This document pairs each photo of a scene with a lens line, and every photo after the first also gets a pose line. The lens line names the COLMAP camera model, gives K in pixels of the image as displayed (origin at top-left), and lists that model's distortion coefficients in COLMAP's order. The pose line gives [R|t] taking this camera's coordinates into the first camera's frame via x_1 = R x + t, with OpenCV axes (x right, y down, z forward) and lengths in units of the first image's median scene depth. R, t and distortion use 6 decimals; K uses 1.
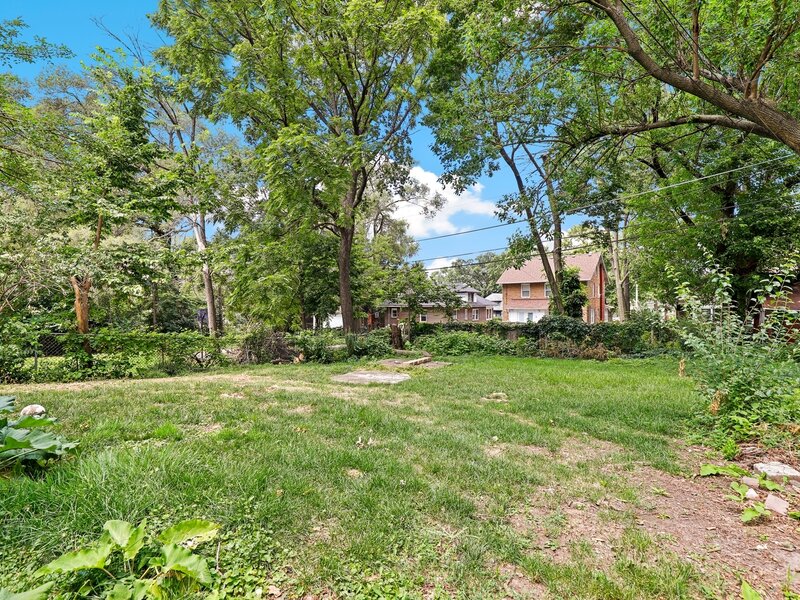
lens RADIAL K [[415.0, 0, 399.3], [0, 415.0, 301.7], [0, 0, 1]] dist [-0.010780, -0.000520]
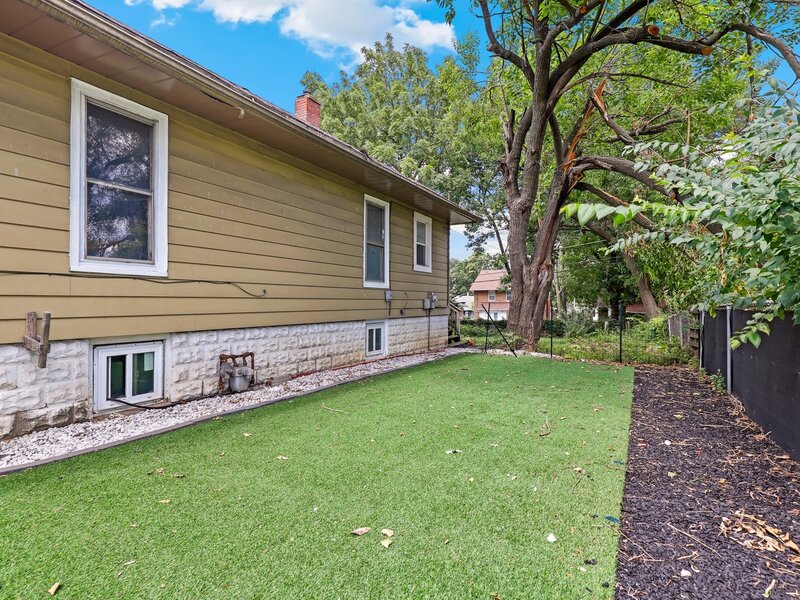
lens RADIAL K [[415.0, 0, 402.2], [0, 415.0, 298.3], [0, 0, 1]] dist [-0.010780, -0.000520]
pose [[0.993738, 0.012088, 0.111079, -0.142404], [-0.011563, 0.999919, -0.005367, -0.010930], [-0.111135, 0.004049, 0.993797, -0.319905]]
